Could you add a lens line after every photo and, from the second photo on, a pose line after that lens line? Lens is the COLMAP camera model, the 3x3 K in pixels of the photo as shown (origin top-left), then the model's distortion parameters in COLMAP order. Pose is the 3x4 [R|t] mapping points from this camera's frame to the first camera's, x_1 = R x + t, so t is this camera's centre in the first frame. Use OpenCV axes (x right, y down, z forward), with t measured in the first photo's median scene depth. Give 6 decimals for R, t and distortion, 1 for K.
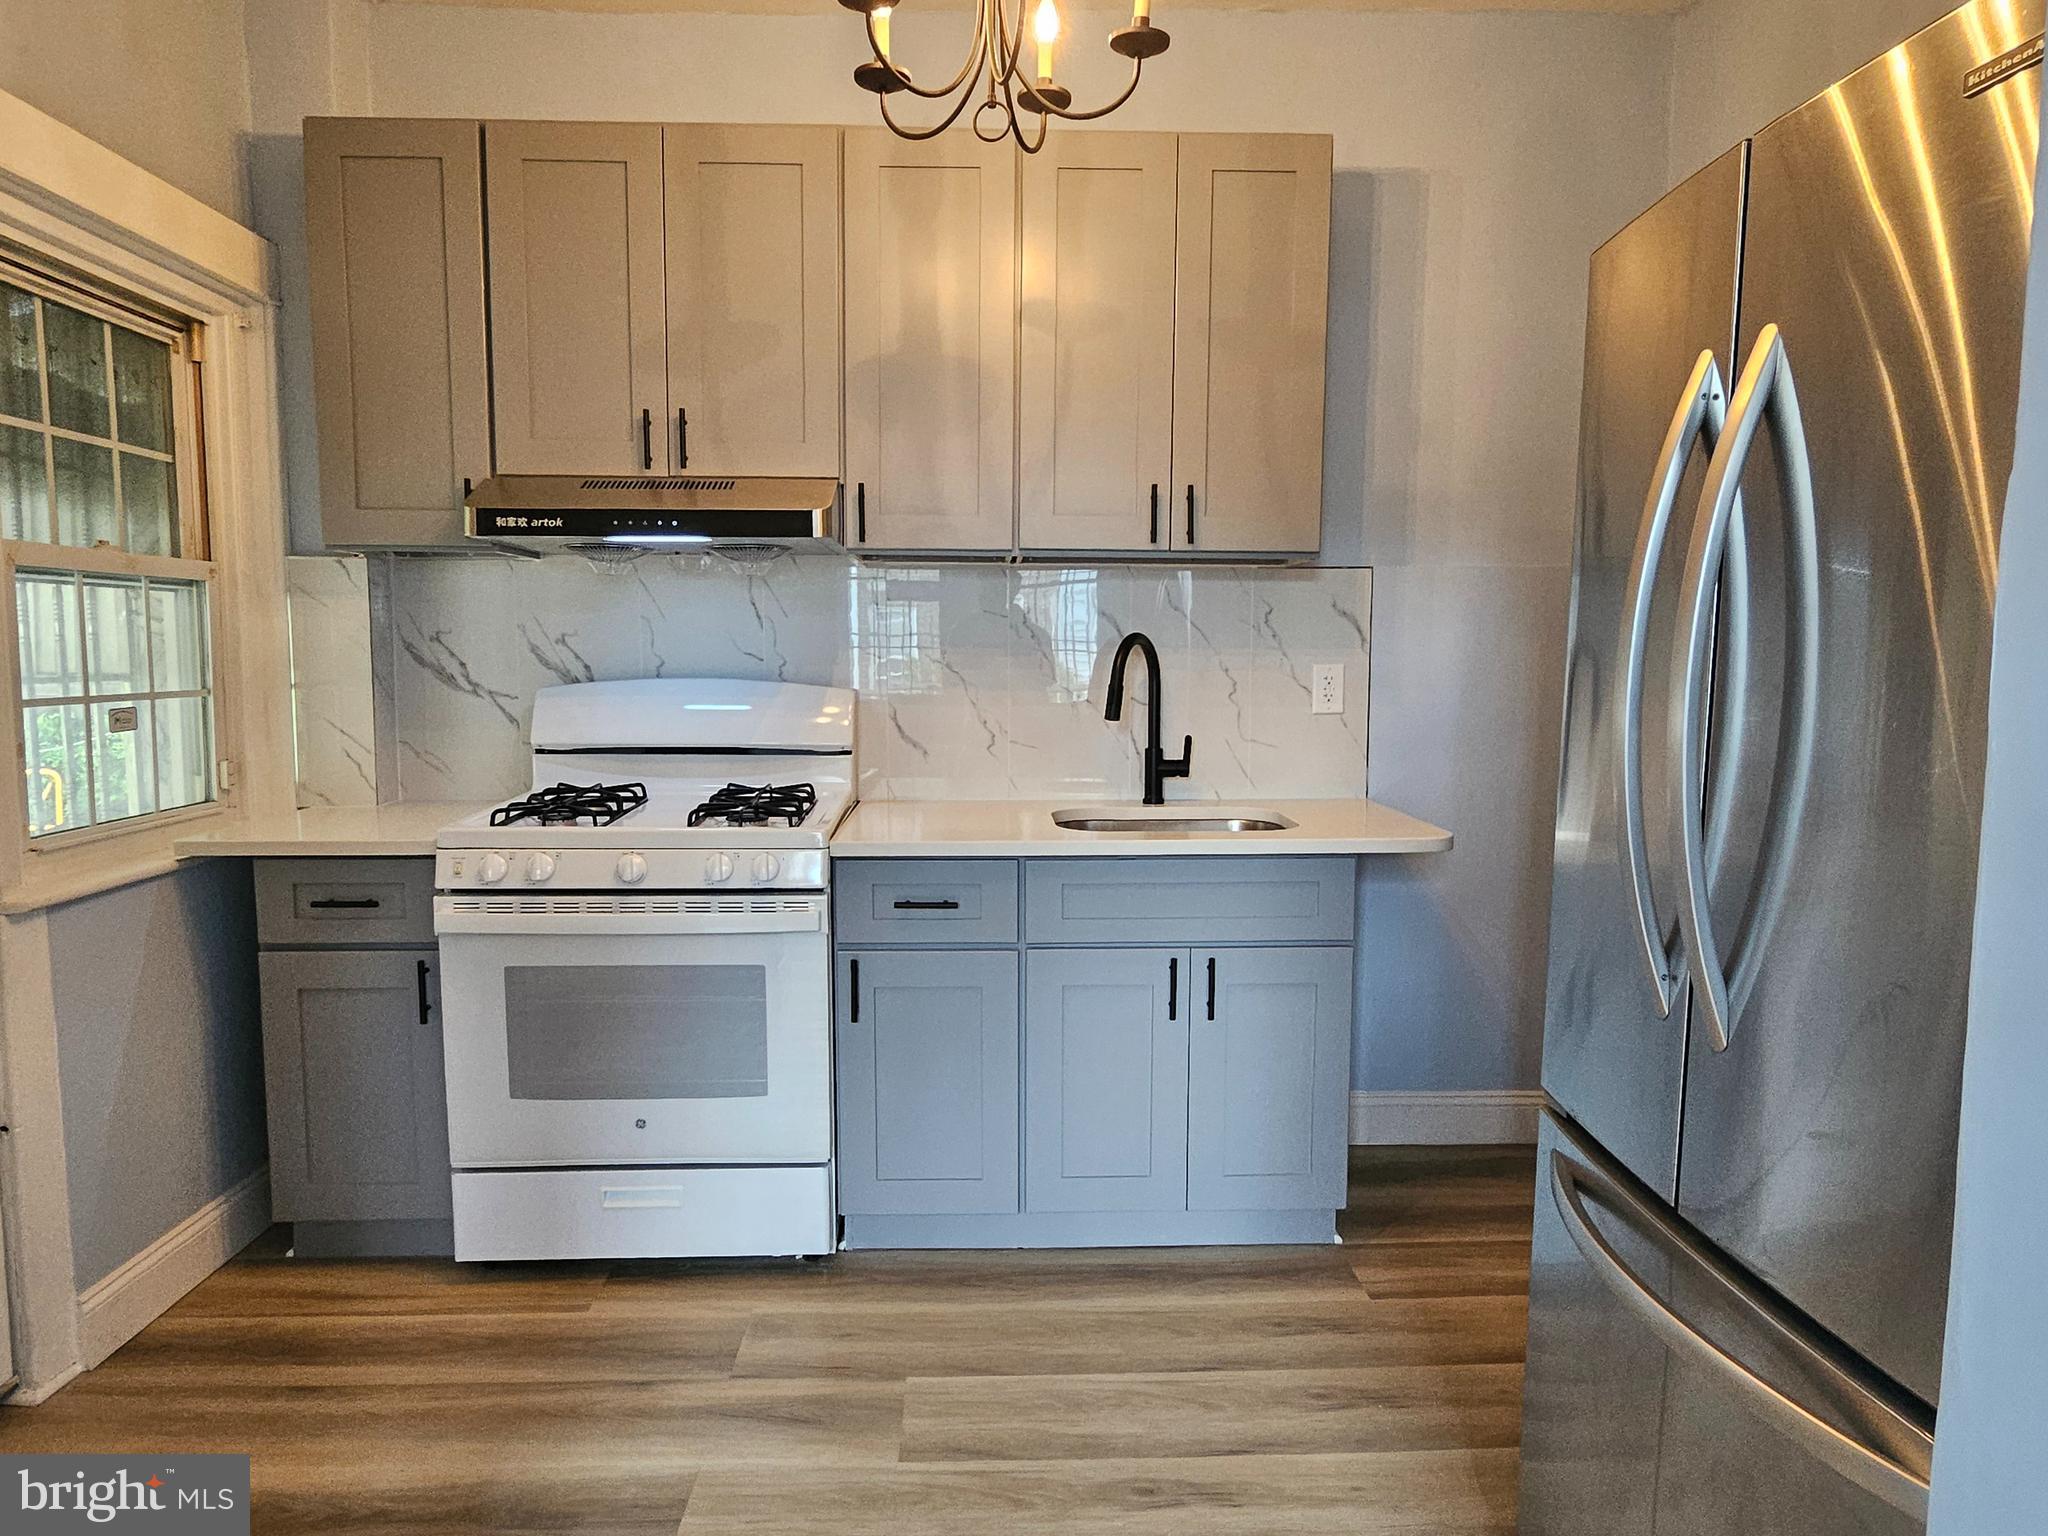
lens RADIAL K [[1260.8, 0, 1017.5], [0, 1260.8, 752.6], [0, 0, 1]] dist [-0.002805, -0.001058]
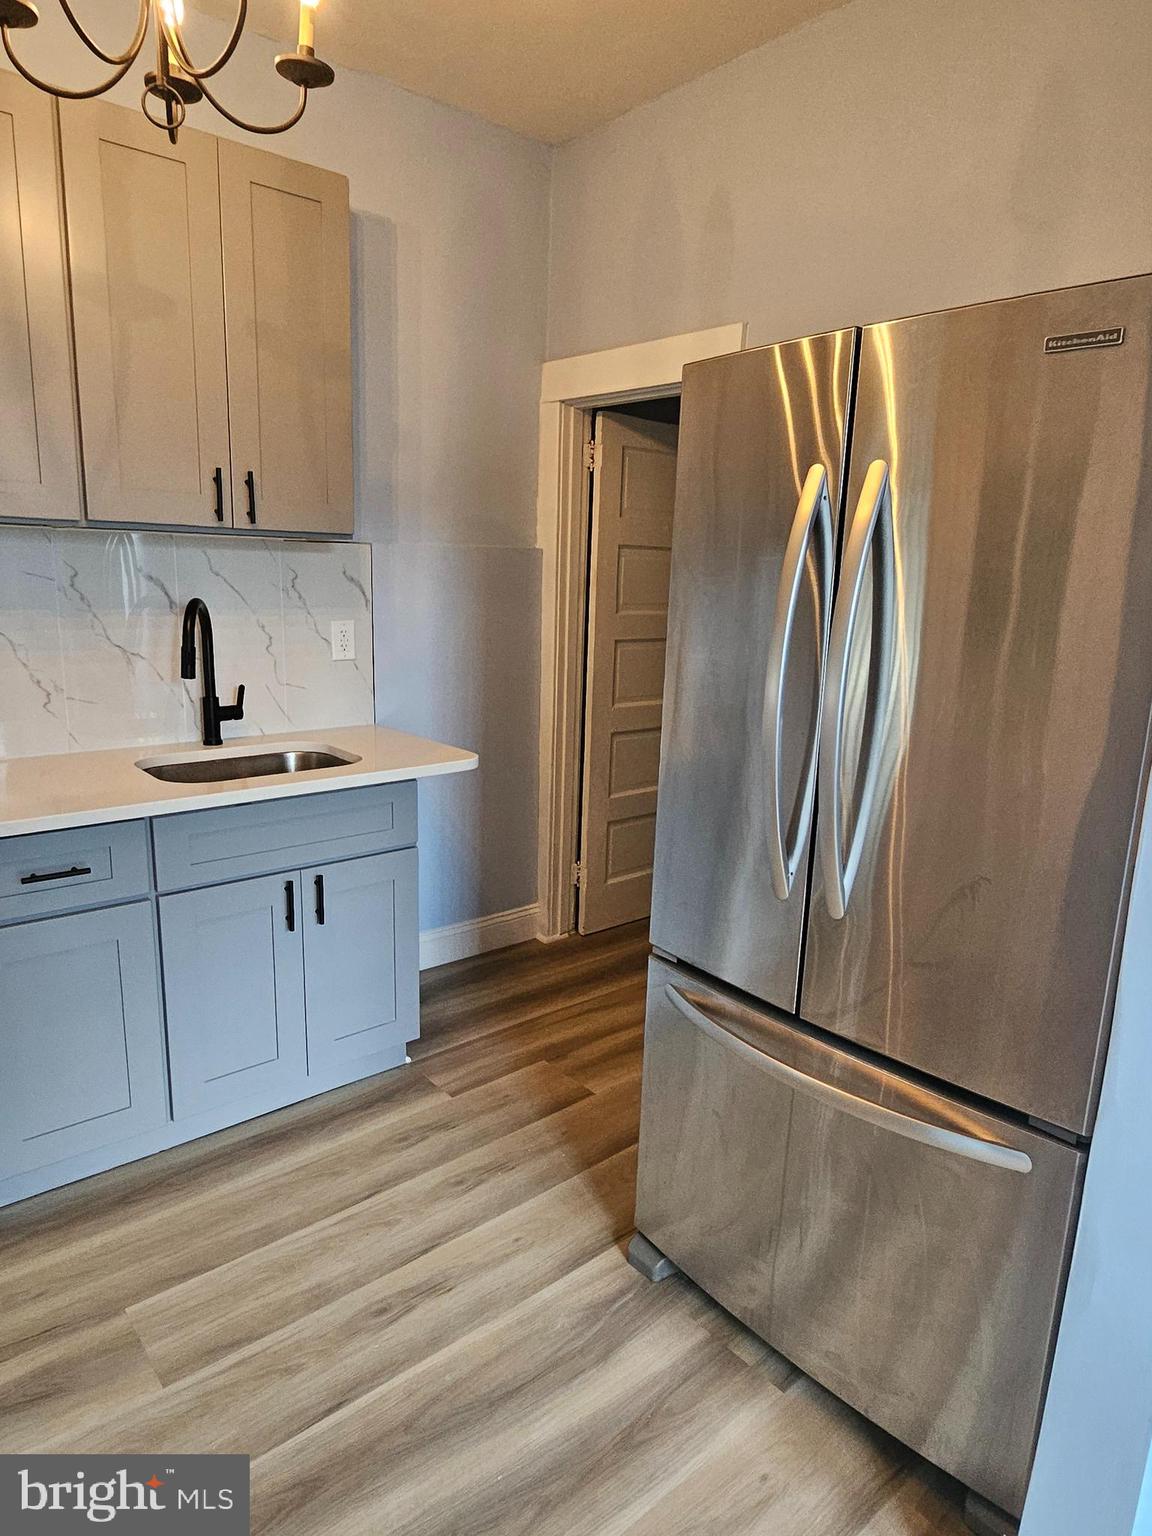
lens RADIAL K [[945.6, 0, 575.9], [0, 945.6, 756.1], [0, 0, 1]] dist [-0.002805, -0.001058]
pose [[0.780390, -0.103102, 0.616734, -0.205717], [0.028298, 0.991125, 0.129885, -0.064355], [-0.624652, -0.083909, 0.776382, 0.139047]]
